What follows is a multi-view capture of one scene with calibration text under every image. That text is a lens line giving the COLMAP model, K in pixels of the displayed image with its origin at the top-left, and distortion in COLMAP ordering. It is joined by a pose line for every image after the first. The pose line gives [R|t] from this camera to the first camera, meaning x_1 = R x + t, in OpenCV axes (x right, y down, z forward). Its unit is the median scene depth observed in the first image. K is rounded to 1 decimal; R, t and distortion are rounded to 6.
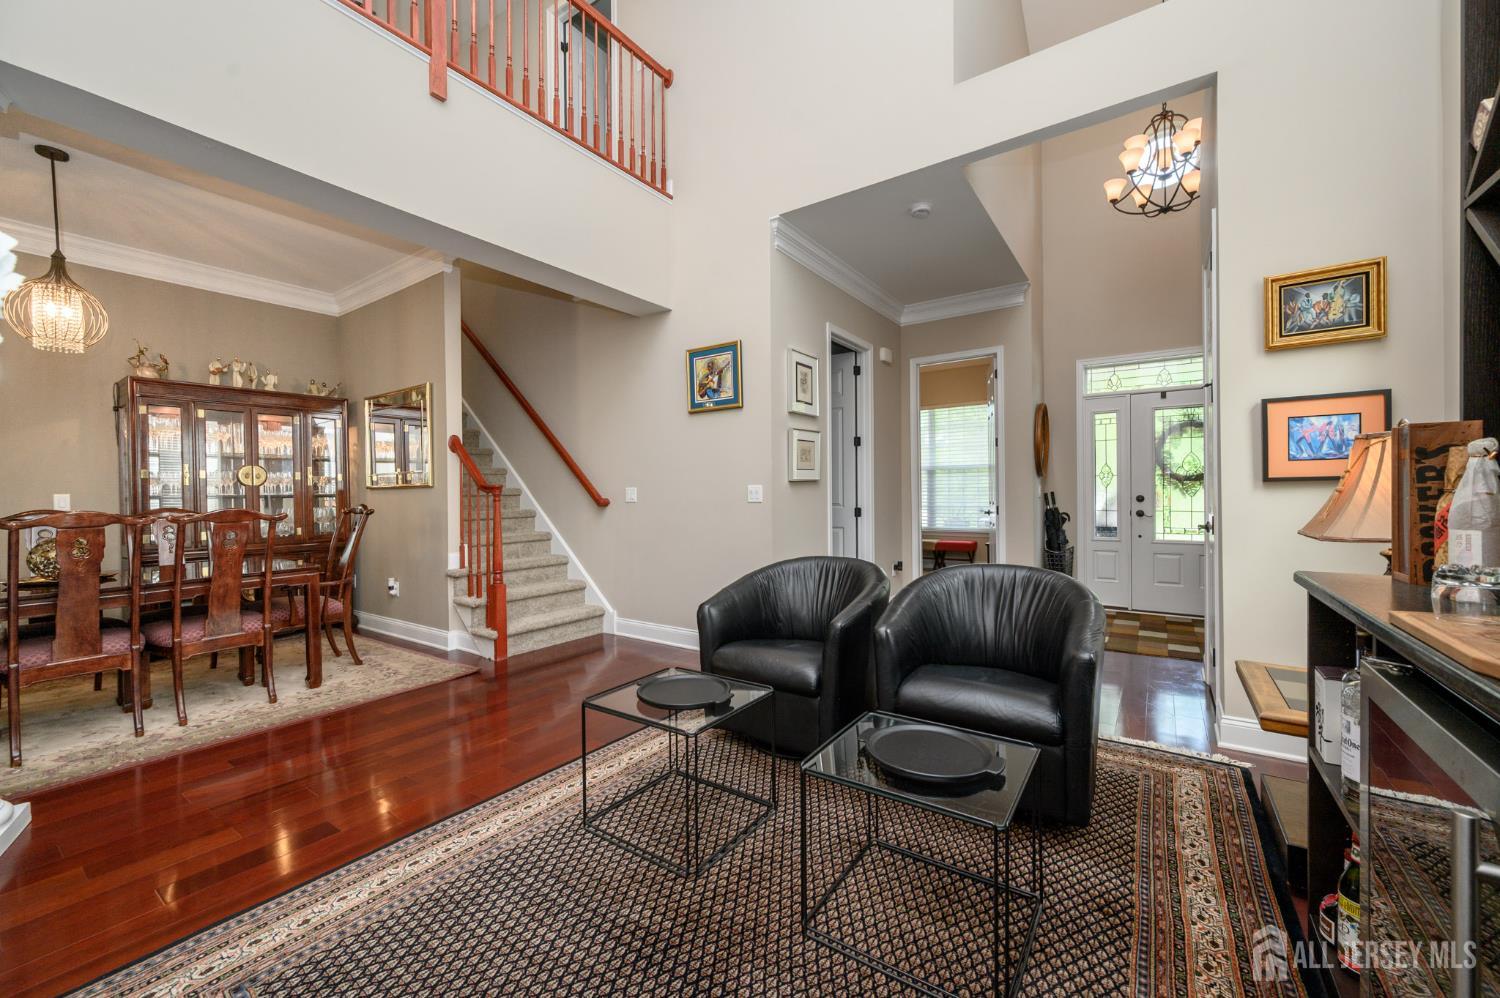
lens RADIAL K [[590.6, 0, 751.5], [0, 590.6, 495.0], [0, 0, 1]] dist [-0.000285, -0.000120]
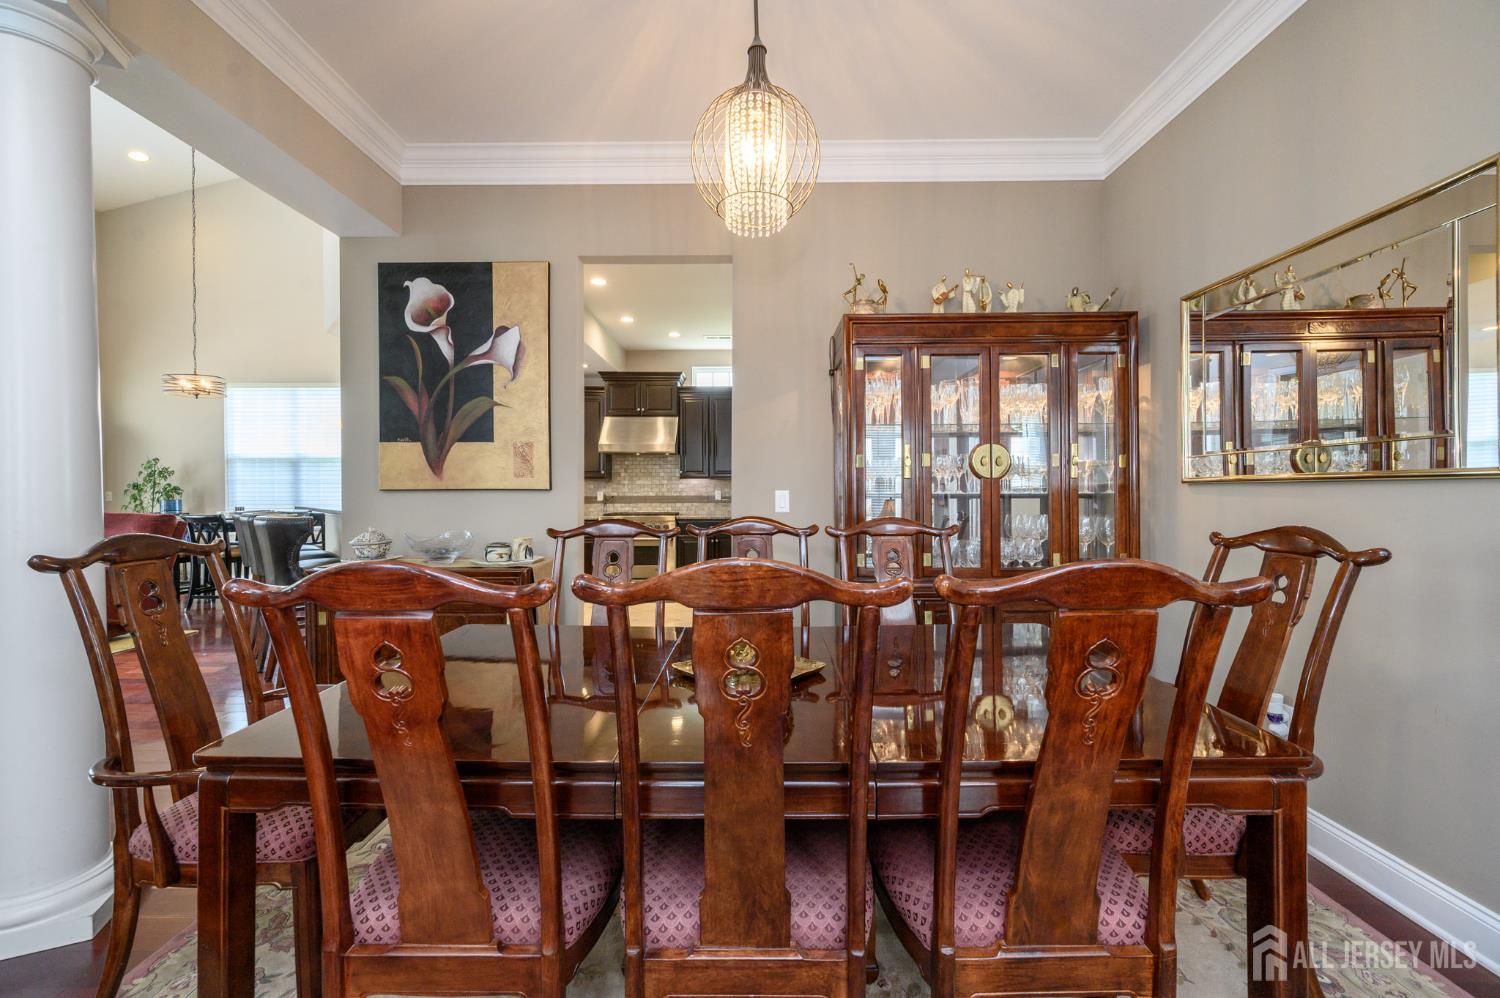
lens RADIAL K [[590.6, 0, 751.5], [0, 590.6, 495.0], [0, 0, 1]] dist [-0.000285, -0.000120]
pose [[0.570441, 0.016127, -0.821180, -0.543849], [-0.006223, 0.999863, 0.015314, -0.006771], [0.821315, -0.003626, 0.570464, 0.512999]]
